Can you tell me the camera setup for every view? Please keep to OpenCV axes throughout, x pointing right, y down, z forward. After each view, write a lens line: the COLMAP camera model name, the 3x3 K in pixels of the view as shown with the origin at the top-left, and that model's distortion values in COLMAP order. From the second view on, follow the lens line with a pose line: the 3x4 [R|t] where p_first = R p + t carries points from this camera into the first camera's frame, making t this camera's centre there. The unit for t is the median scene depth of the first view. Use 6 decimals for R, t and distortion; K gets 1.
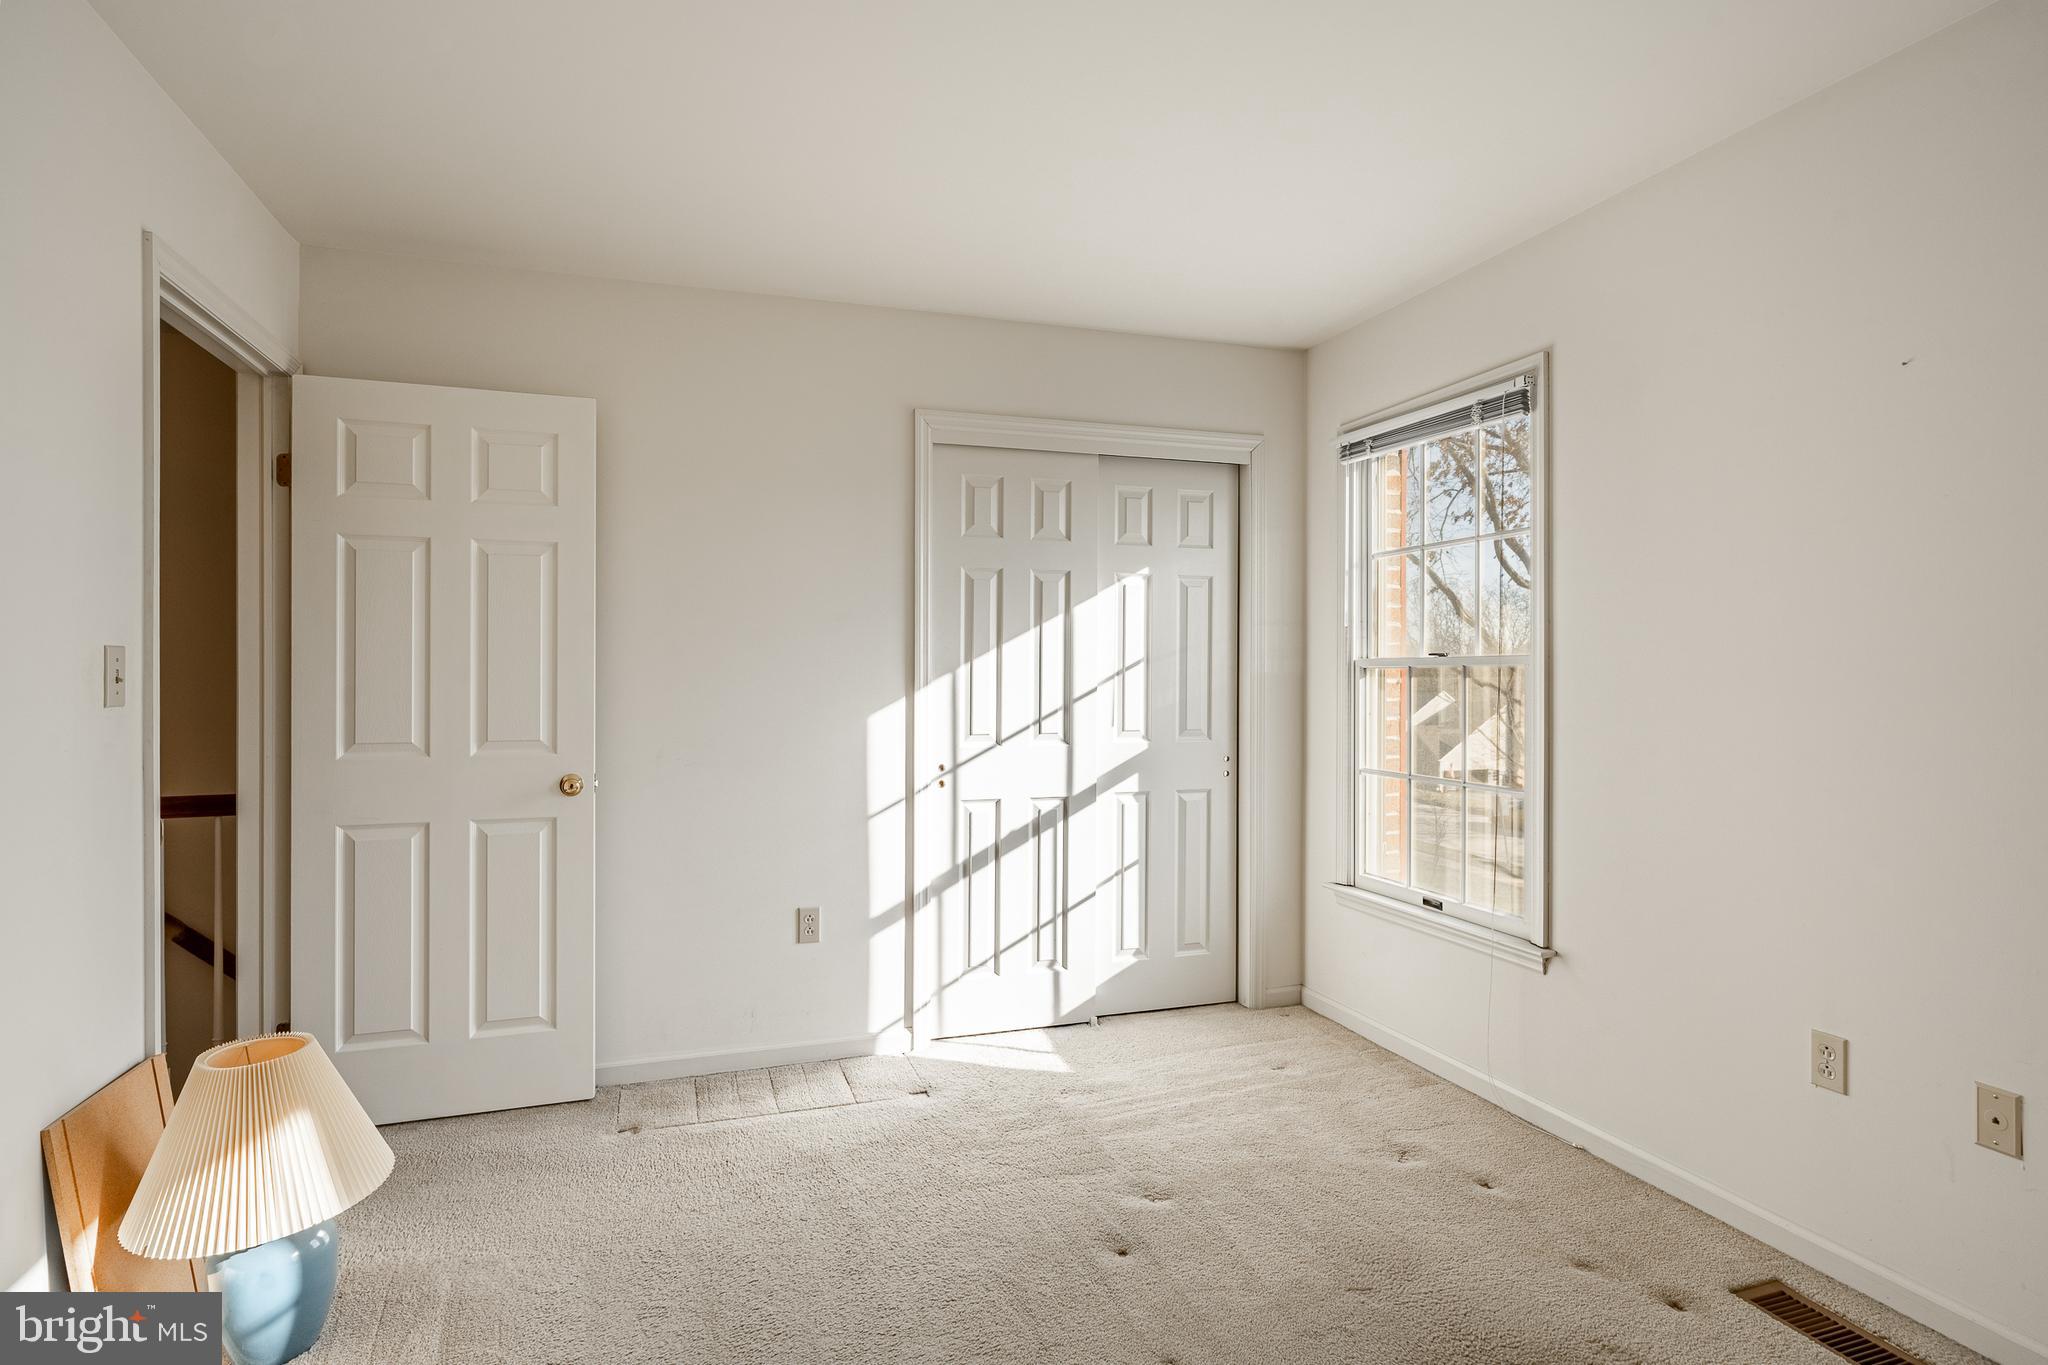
lens RADIAL K [[1027.6, 0, 1010.6], [0, 1027.6, 679.8], [0, 0, 1]] dist [-0.001319, -0.001518]
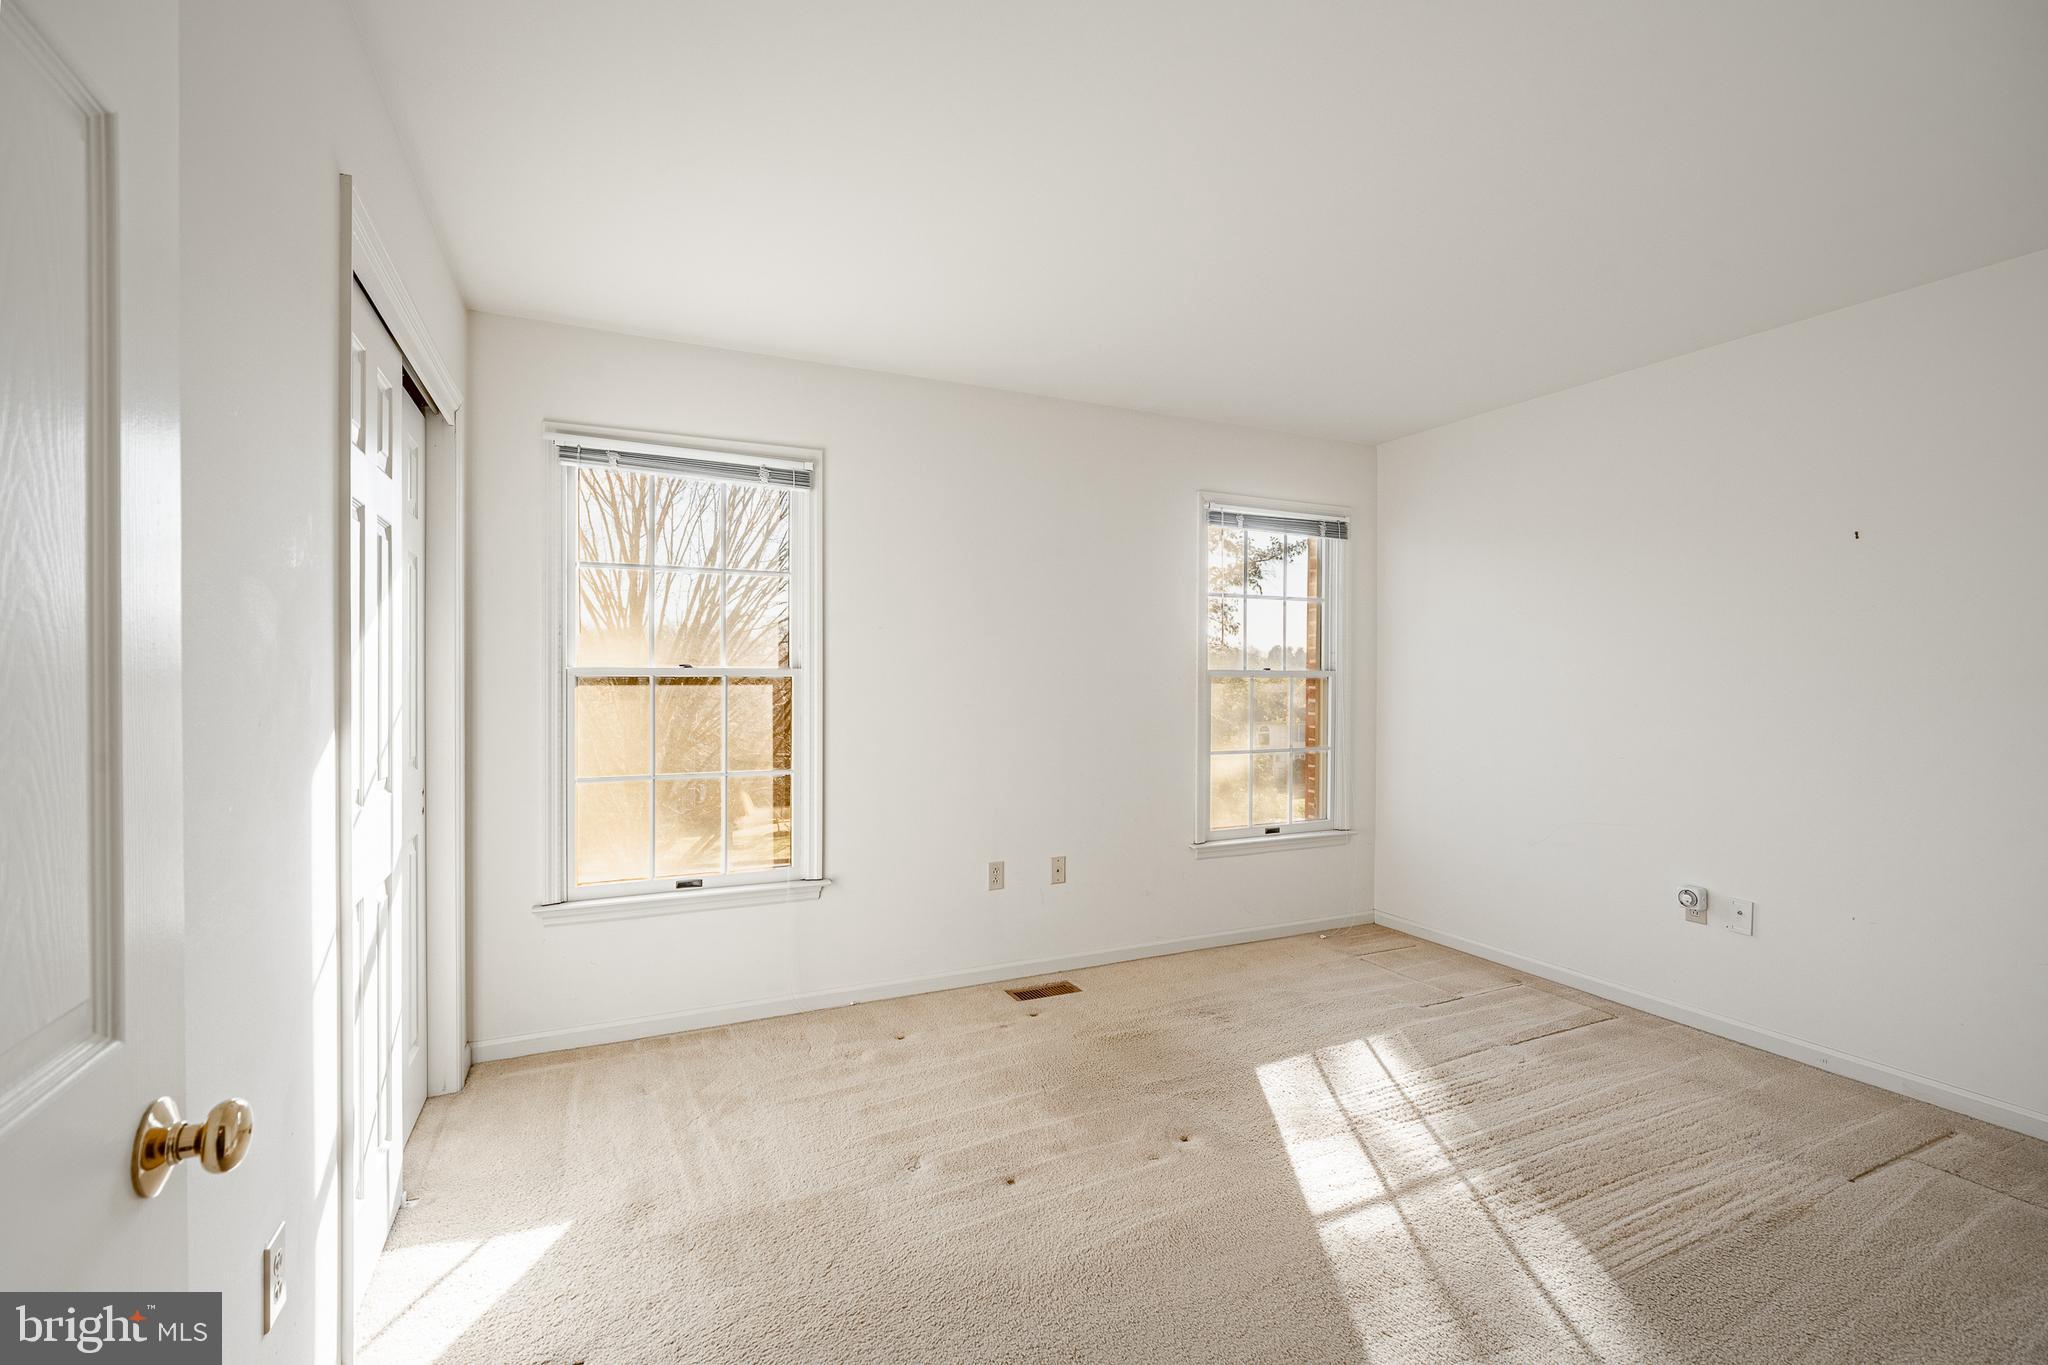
lens RADIAL K [[888.9, 0, 1013.7], [0, 888.9, 681.6], [0, 0, 1]] dist [-0.004960, -0.000476]
pose [[-0.095639, -0.012057, 0.995343, -0.609510], [0.004201, 0.999913, 0.012516, -0.017750], [-0.995407, 0.005378, -0.095580, 0.742775]]
